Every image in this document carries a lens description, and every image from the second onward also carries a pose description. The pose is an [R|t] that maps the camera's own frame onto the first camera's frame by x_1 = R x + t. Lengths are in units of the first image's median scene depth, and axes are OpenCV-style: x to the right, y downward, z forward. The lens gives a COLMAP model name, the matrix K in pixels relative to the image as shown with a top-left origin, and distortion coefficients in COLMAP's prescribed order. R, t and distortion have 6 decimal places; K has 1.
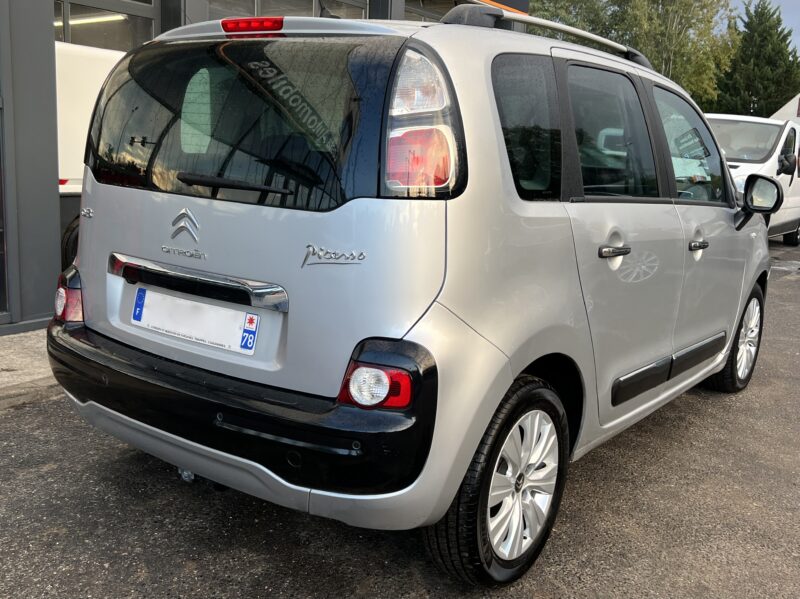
lens RADIAL K [[810.4, 0, 401.7], [0, 810.4, 297.9], [0, 0, 1]] dist [0.035639, 0.000000]
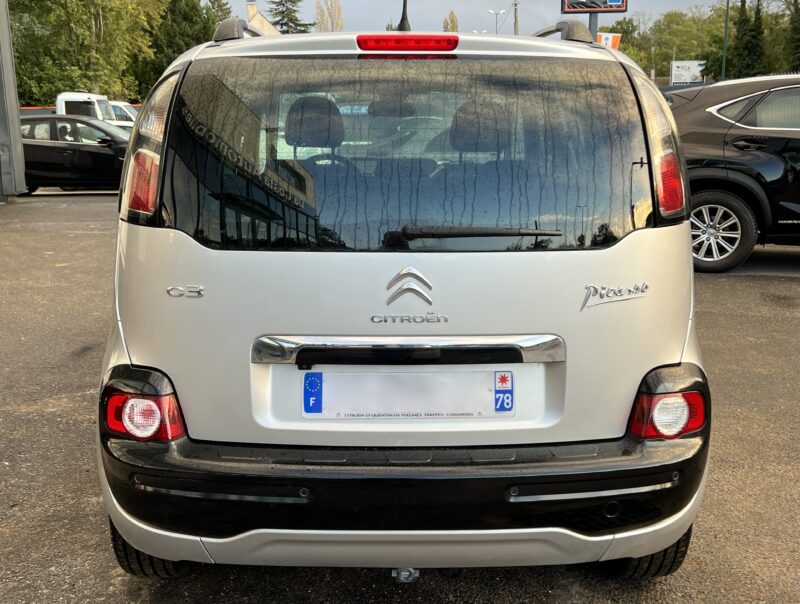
lens RADIAL K [[874.1, 0, 400.3], [0, 874.1, 304.4], [0, 0, 1]] dist [0.023968, 0.000000]
pose [[0.805583, -0.177262, 0.565344, -0.777066], [0.157006, 0.983951, 0.084790, -0.146863], [-0.571301, 0.020457, 0.820486, 0.259307]]
